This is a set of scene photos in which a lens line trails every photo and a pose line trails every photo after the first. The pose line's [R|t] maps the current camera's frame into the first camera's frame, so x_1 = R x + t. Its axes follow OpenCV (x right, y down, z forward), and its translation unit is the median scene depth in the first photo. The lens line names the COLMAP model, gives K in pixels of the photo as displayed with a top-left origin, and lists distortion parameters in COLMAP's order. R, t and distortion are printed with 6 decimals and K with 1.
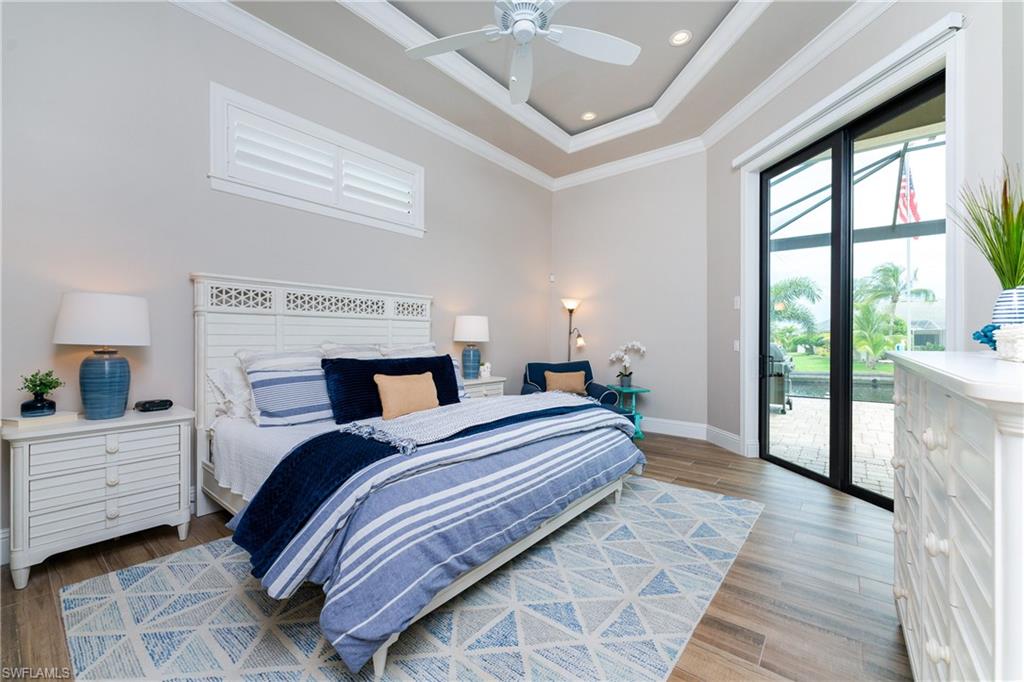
lens RADIAL K [[416.5, 0, 525.9], [0, 416.5, 335.6], [0, 0, 1]] dist [0.000694, 0.000156]
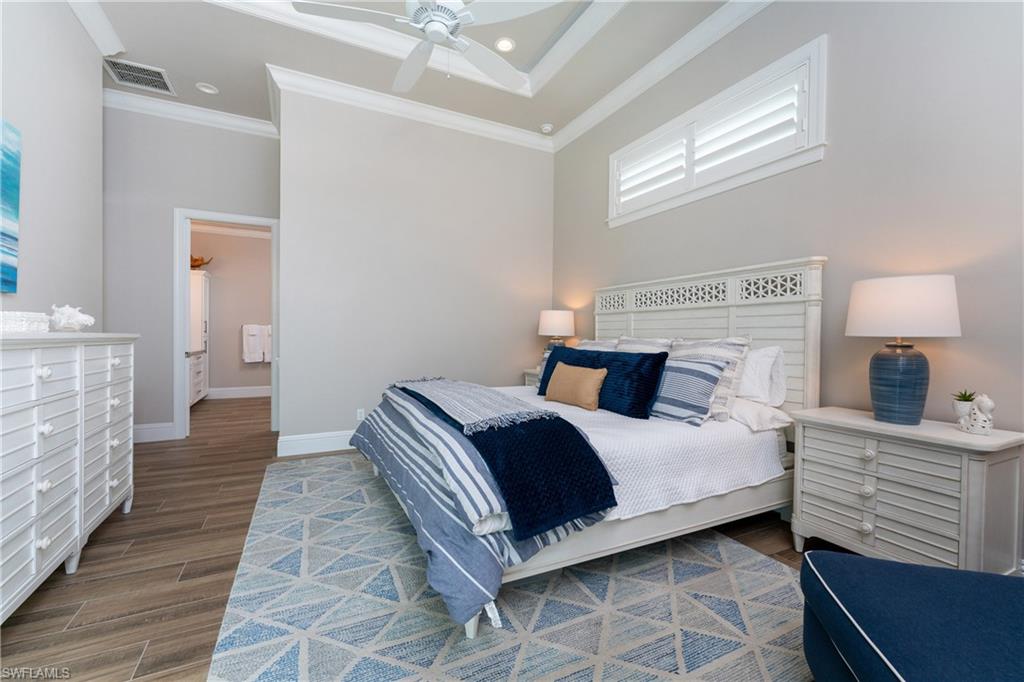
lens RADIAL K [[416.5, 0, 525.9], [0, 416.5, 335.6], [0, 0, 1]] dist [0.000694, 0.000156]
pose [[-0.403439, 0.002218, -0.915004, 0.738237], [0.002306, 0.999996, 0.001407, 0.018457], [0.915003, -0.001542, -0.403443, 1.395640]]
